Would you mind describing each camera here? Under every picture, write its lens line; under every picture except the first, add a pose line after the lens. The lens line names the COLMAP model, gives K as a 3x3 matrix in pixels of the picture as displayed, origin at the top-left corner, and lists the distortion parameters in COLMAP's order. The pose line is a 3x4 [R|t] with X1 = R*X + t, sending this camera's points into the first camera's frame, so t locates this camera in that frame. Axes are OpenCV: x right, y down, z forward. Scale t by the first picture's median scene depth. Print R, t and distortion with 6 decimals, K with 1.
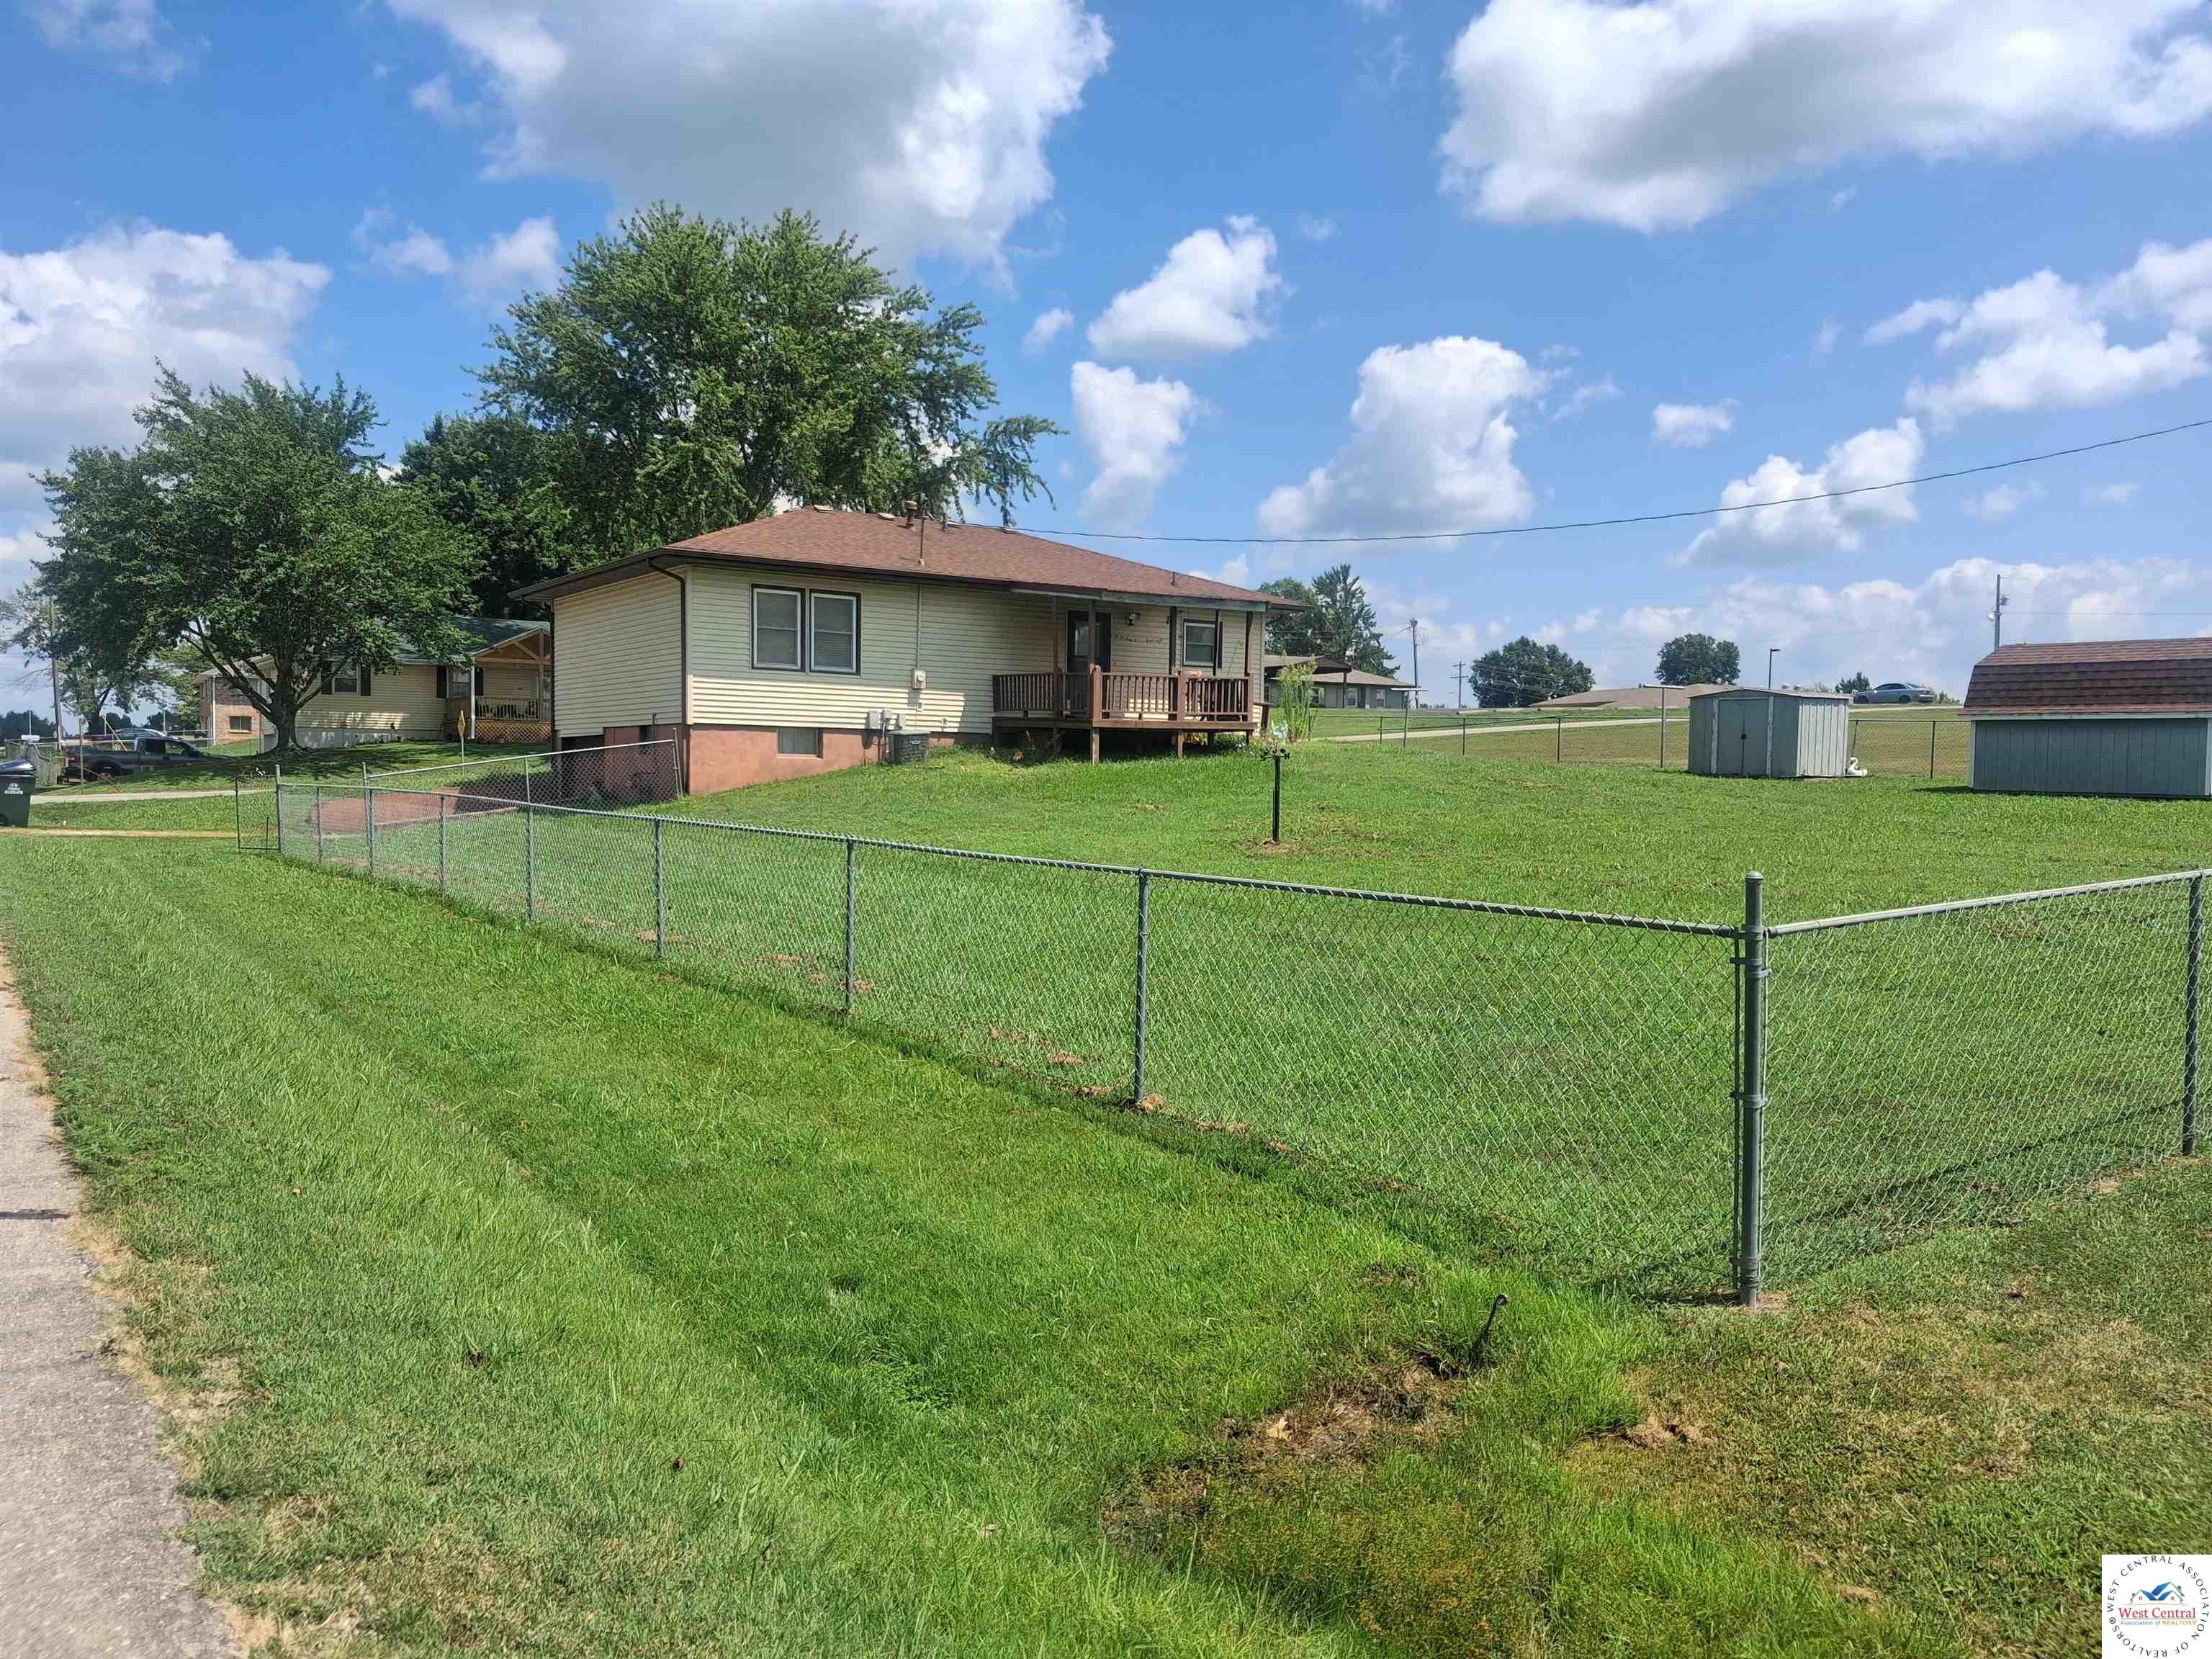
lens RADIAL K [[1698.1, 0, 1106.0], [0, 1698.1, 829.5], [0, 0, 1]] dist [0.005718, -0.000836]
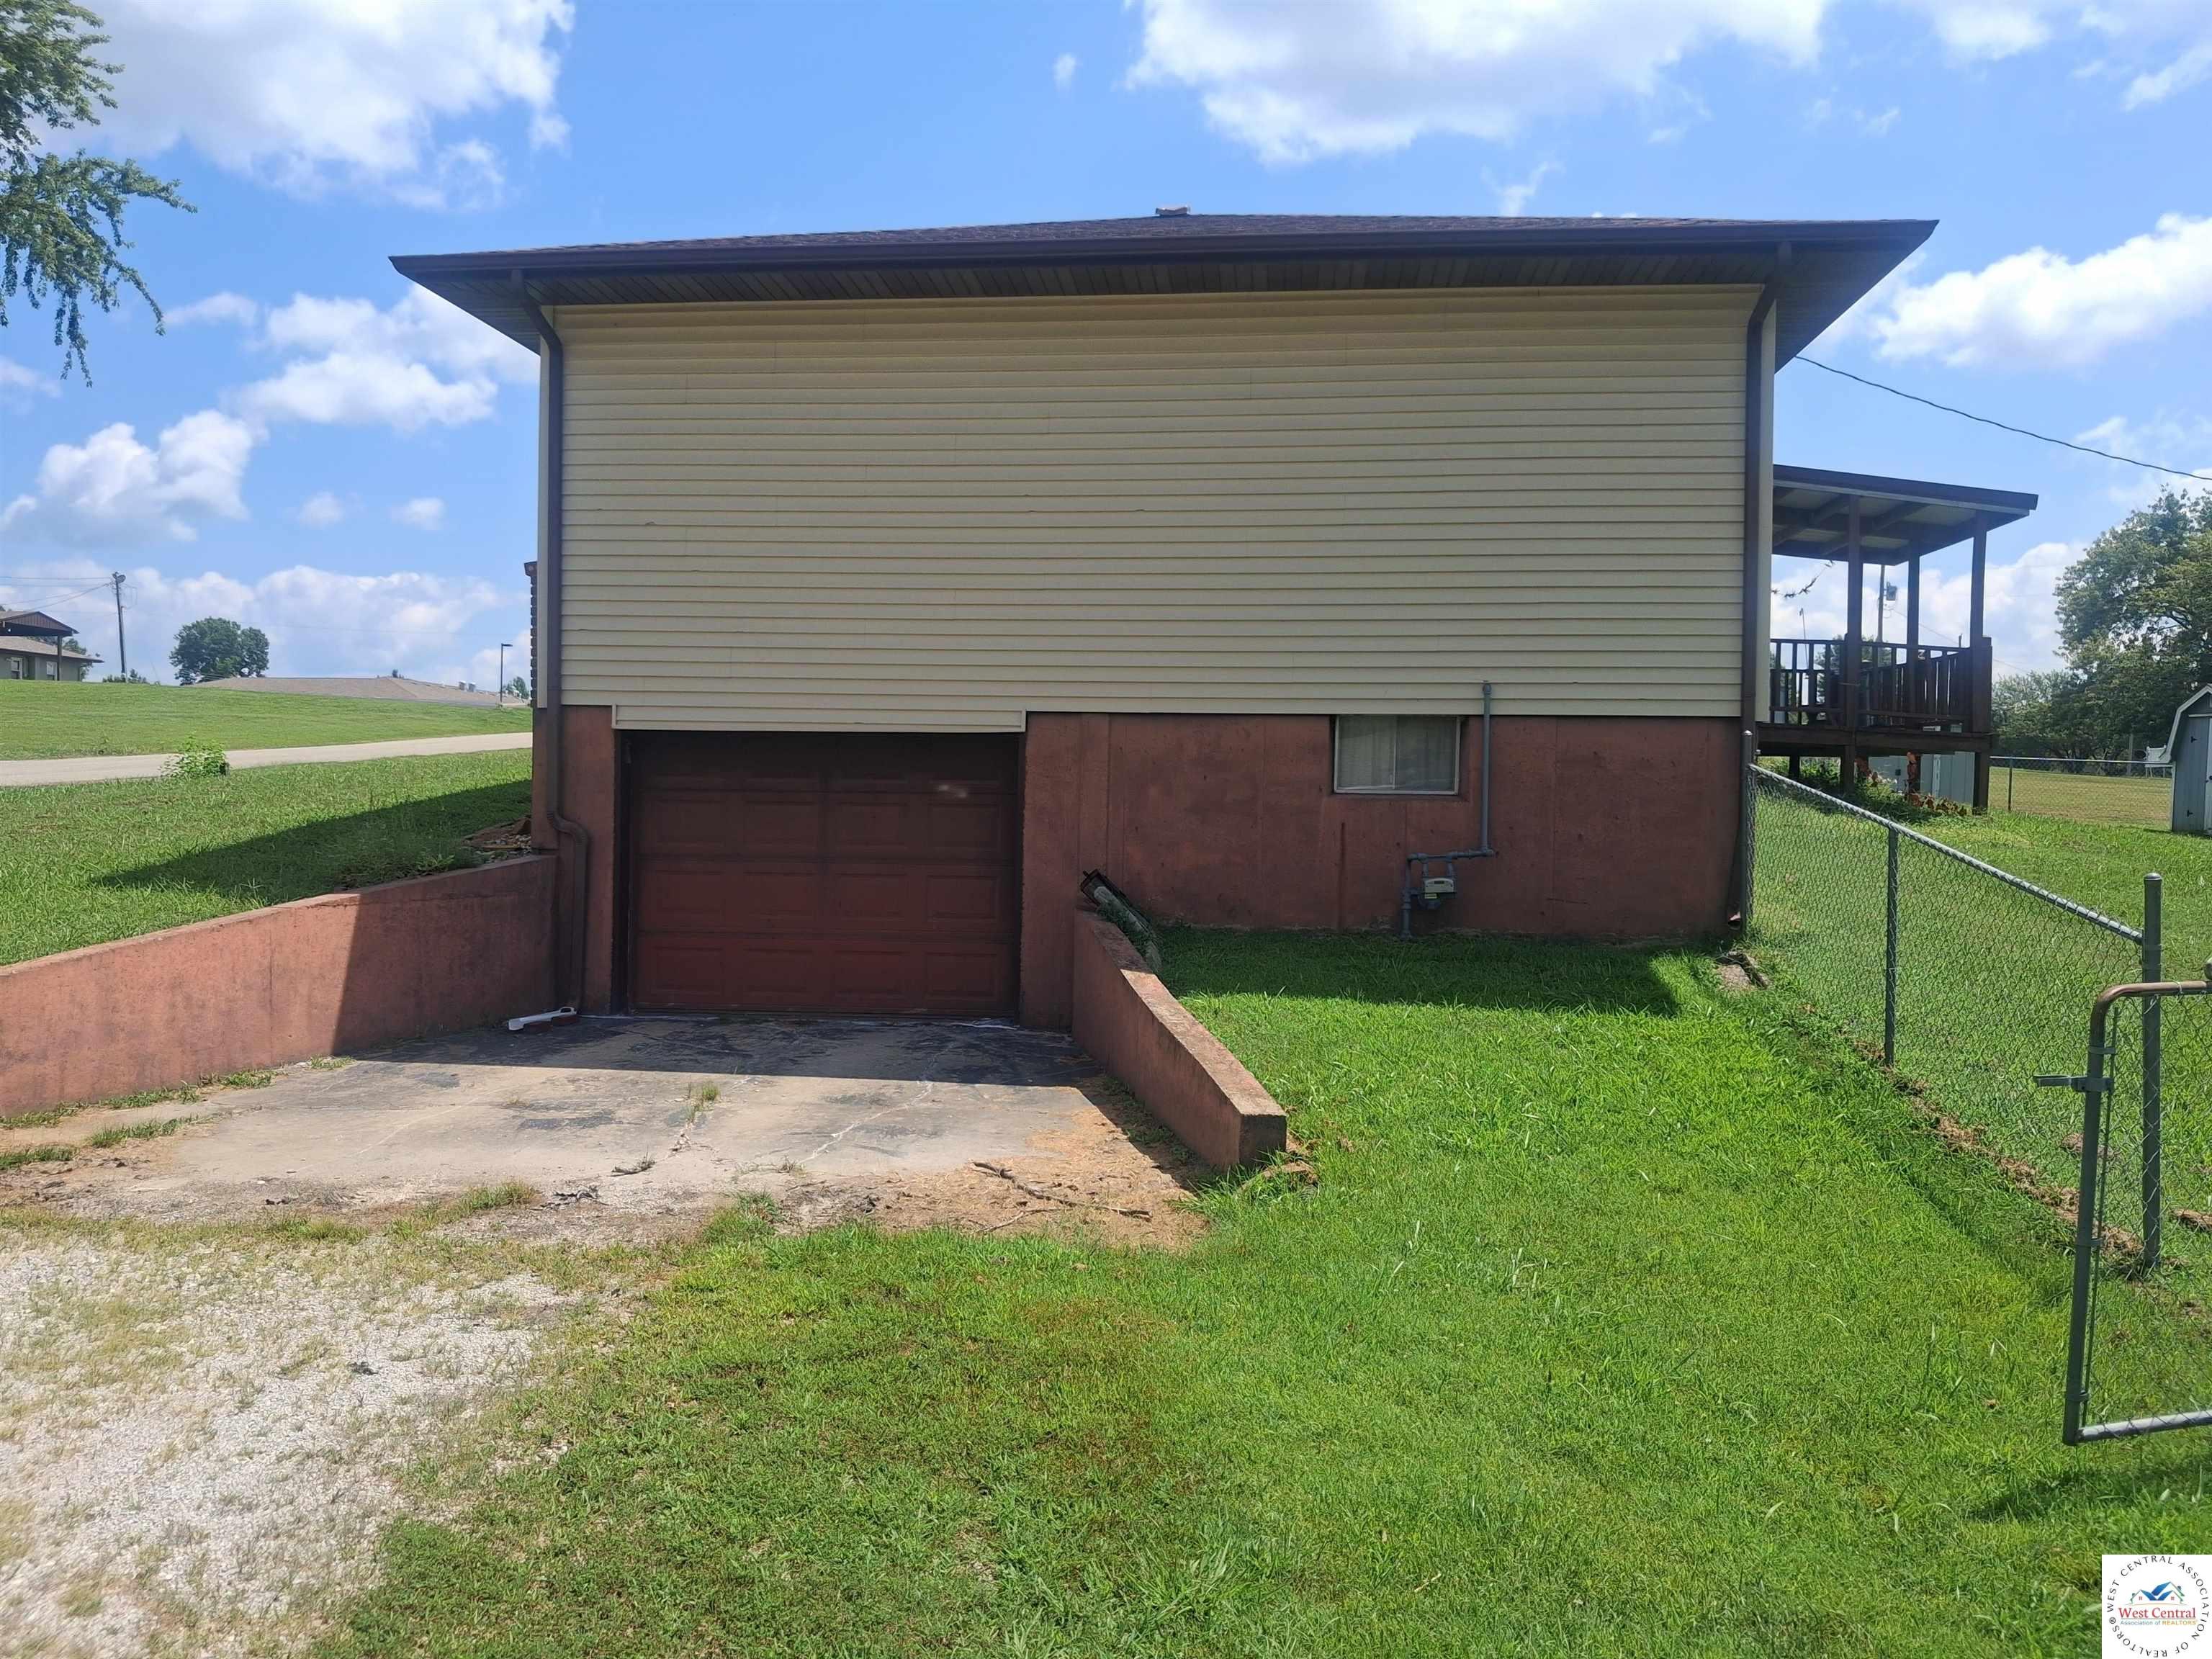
lens RADIAL K [[1698.1, 0, 1106.0], [0, 1698.1, 829.5], [0, 0, 1]] dist [0.005718, -0.000836]
pose [[0.657762, -0.019995, 0.752961, -0.583614], [0.017272, 0.999785, 0.011461, -0.043146], [-0.753028, 0.005467, 0.657966, 0.822995]]
